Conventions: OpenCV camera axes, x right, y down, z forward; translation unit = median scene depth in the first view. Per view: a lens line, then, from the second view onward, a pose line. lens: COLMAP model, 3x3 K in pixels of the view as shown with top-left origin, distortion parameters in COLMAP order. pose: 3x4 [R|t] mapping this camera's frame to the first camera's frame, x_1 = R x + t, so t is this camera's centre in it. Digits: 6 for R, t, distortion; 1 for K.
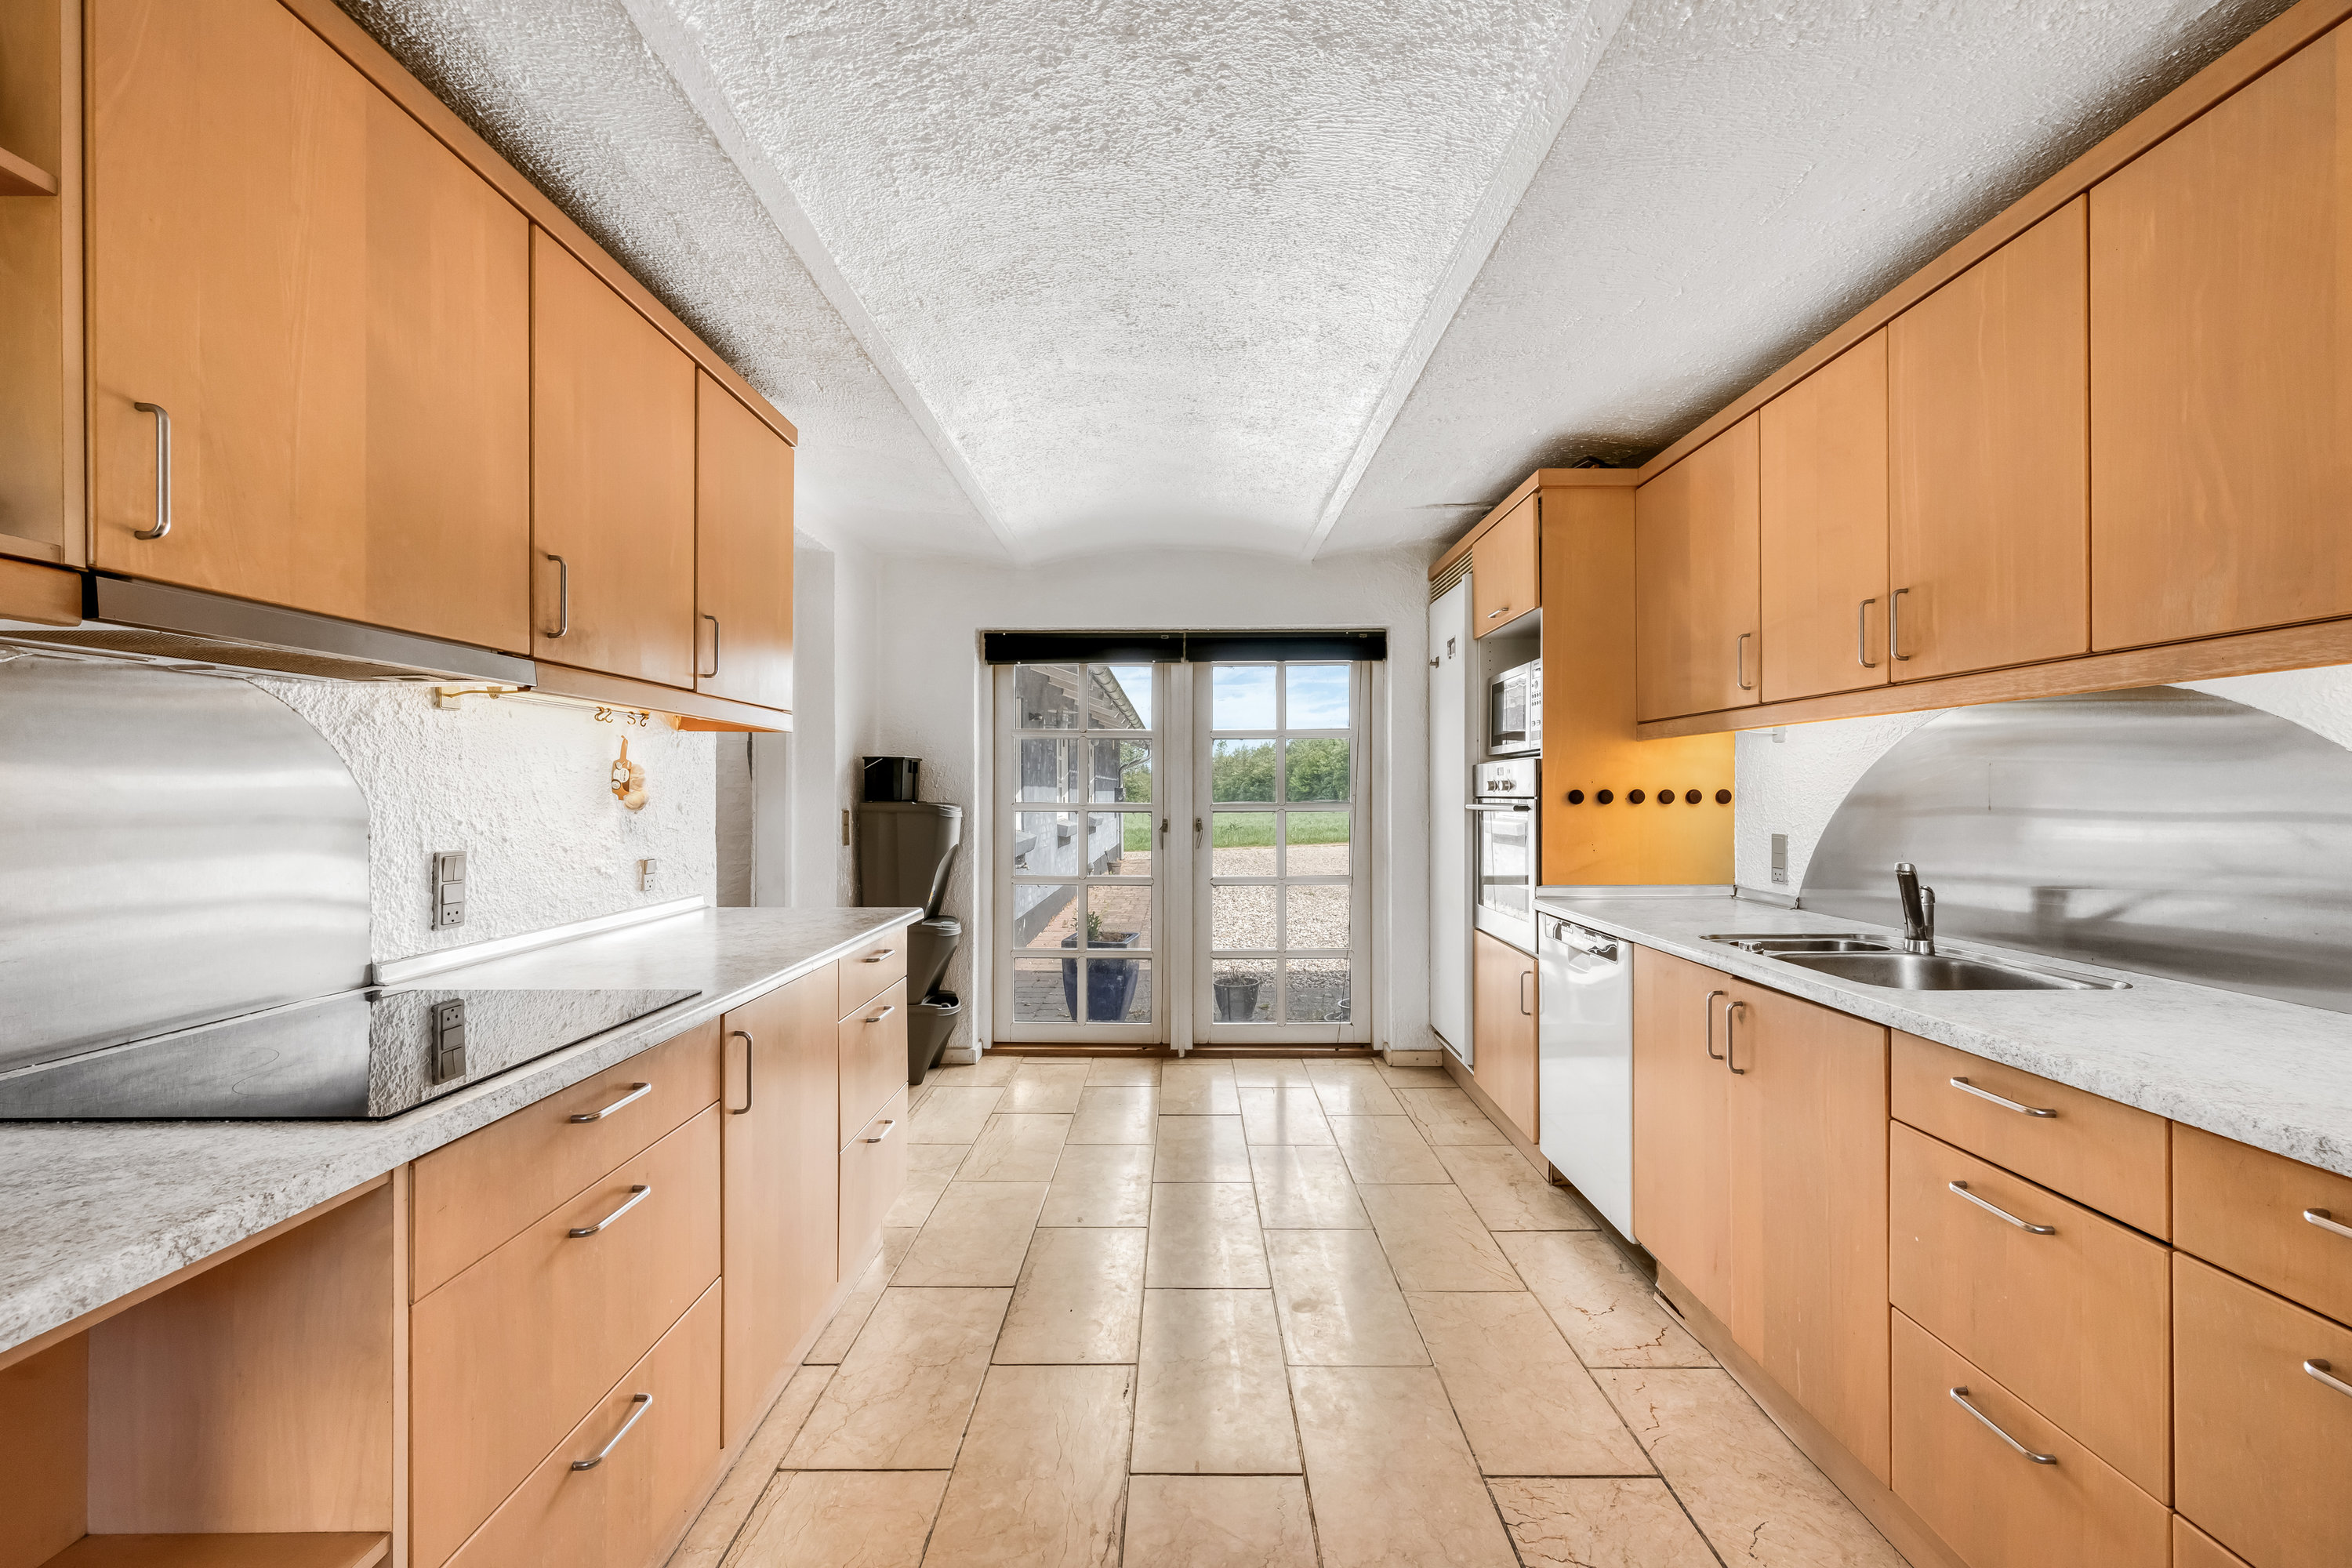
lens RADIAL K [[923.6, 0, 1183.2], [0, 923.6, 789.4], [0, 0, 1]] dist [0.000736, 0.000191]
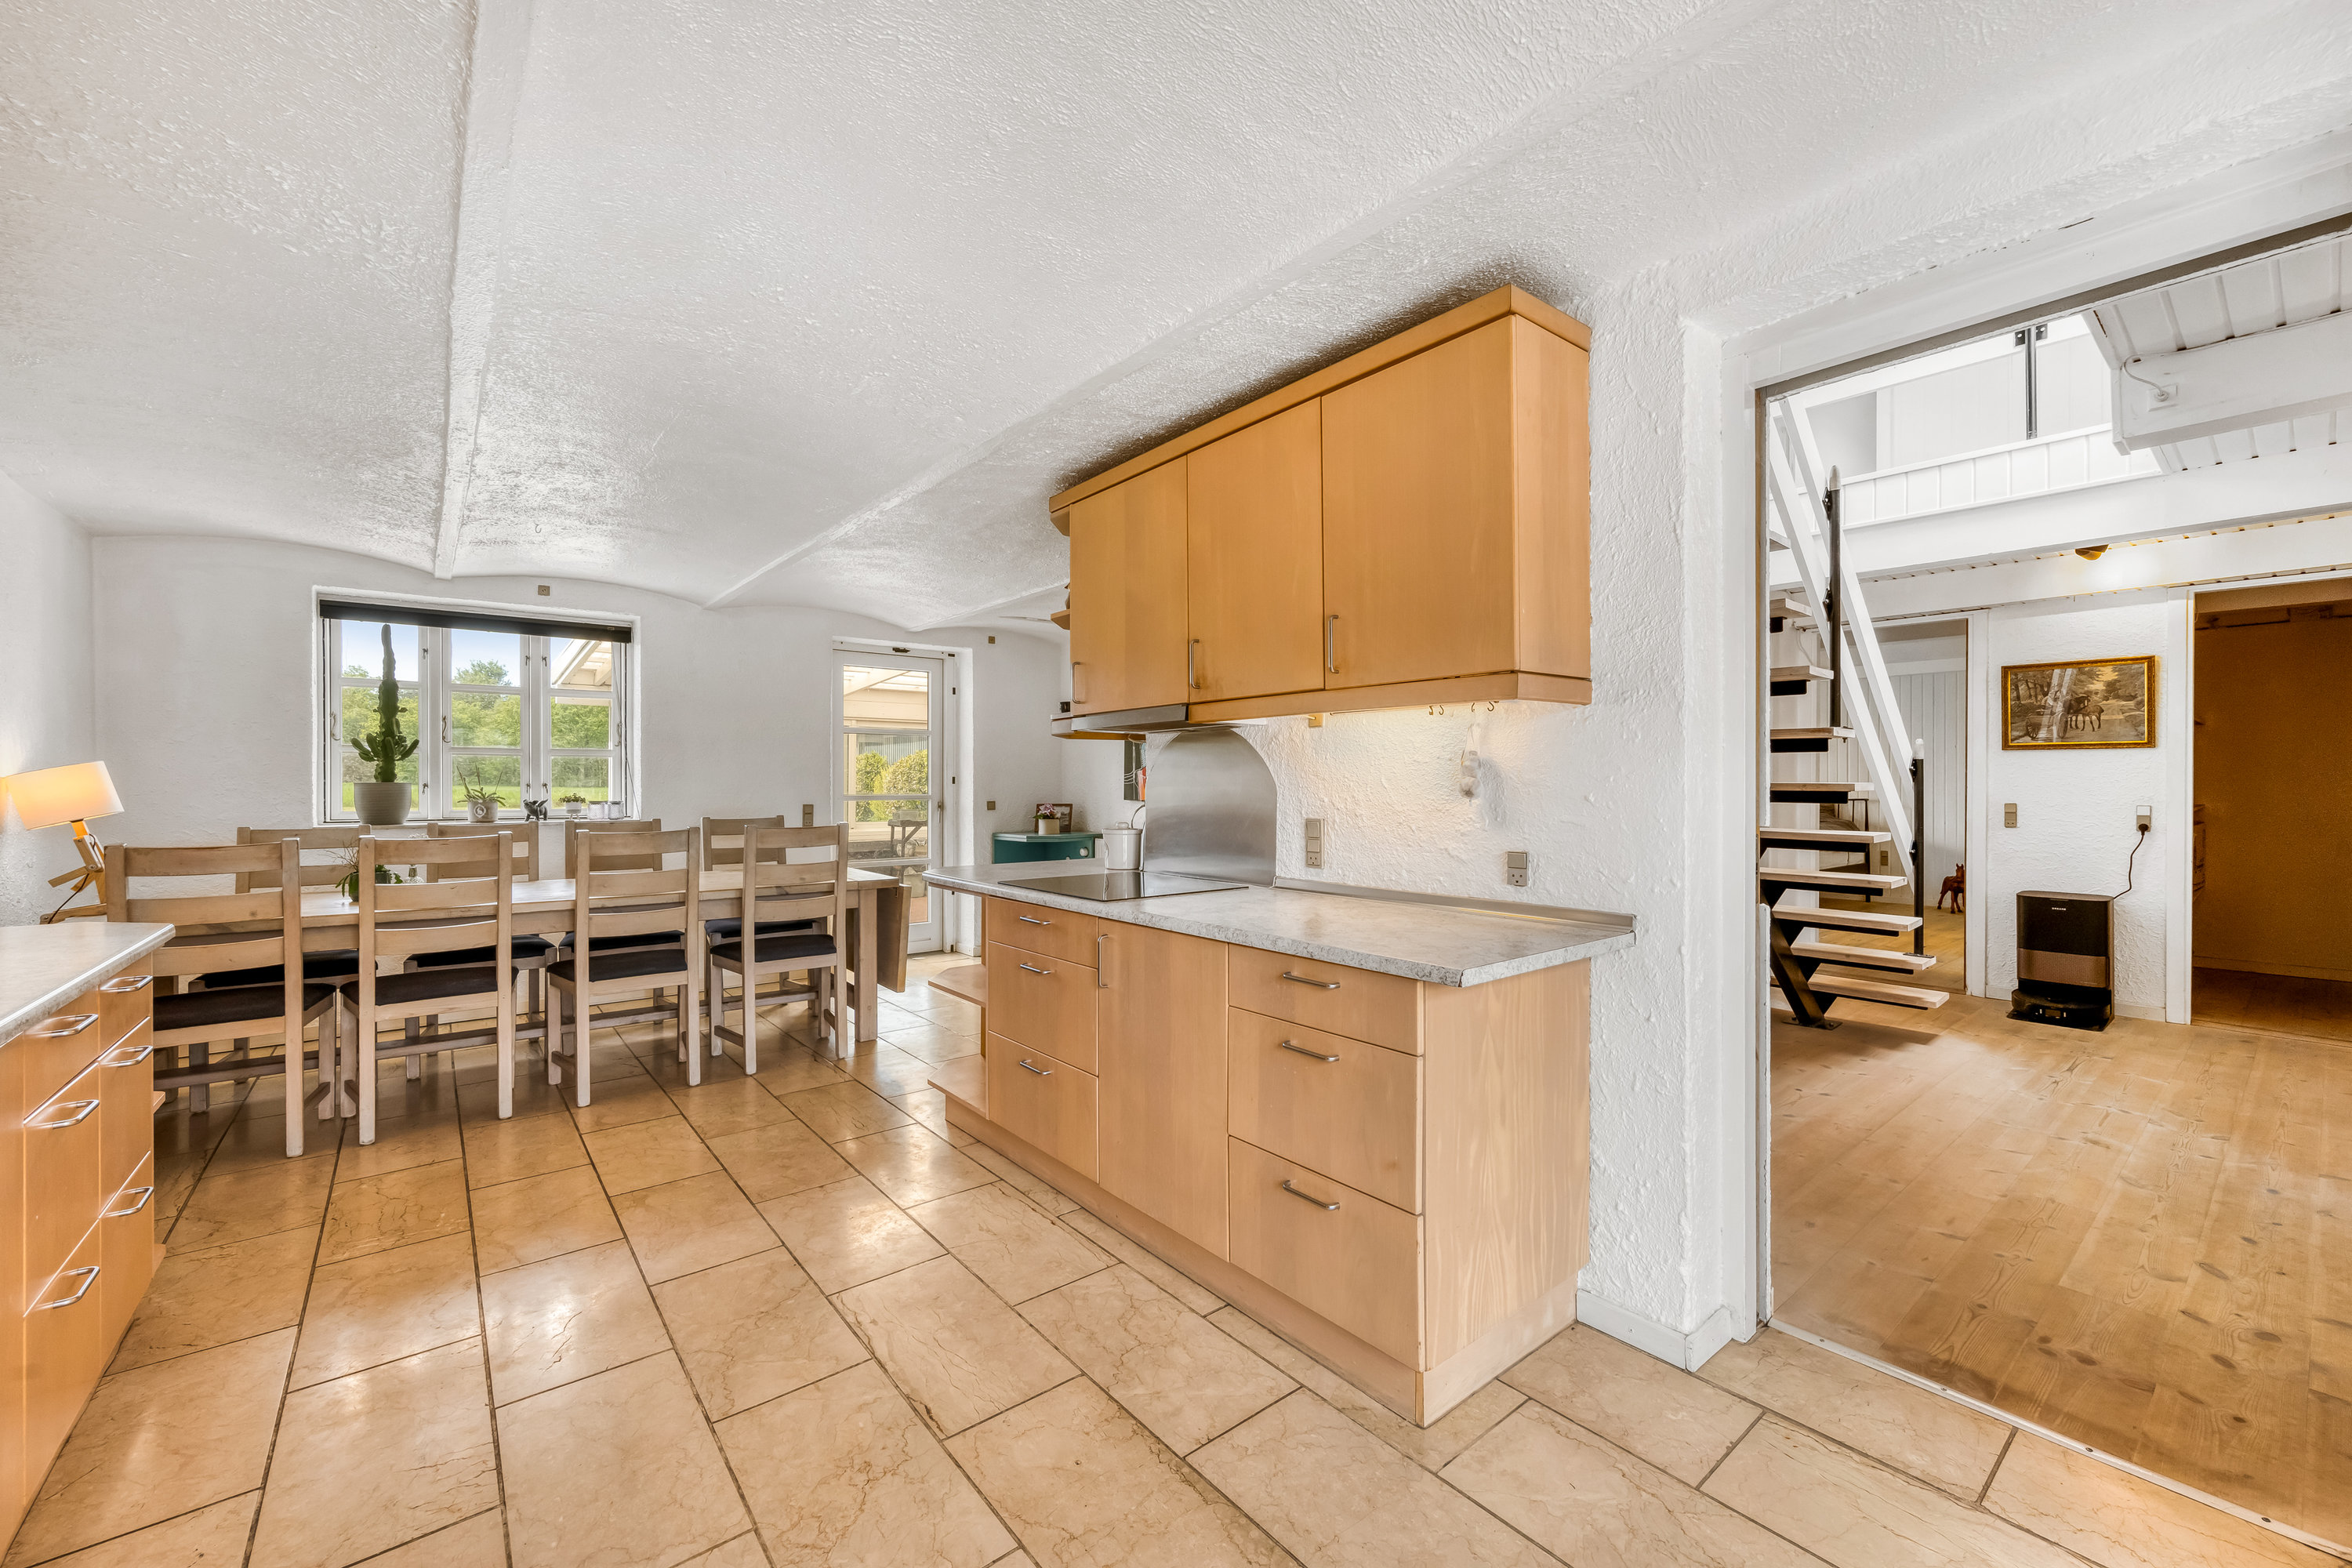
lens RADIAL K [[923.6, 0, 1179.2], [0, 923.6, 782.1], [0, 0, 1]] dist [0.000736, 0.000191]
pose [[-0.769685, -0.001963, -0.638421, 0.381897], [0.001072, 0.999990, -0.004367, 0.012248], [0.638423, -0.004046, -0.769675, 2.088089]]
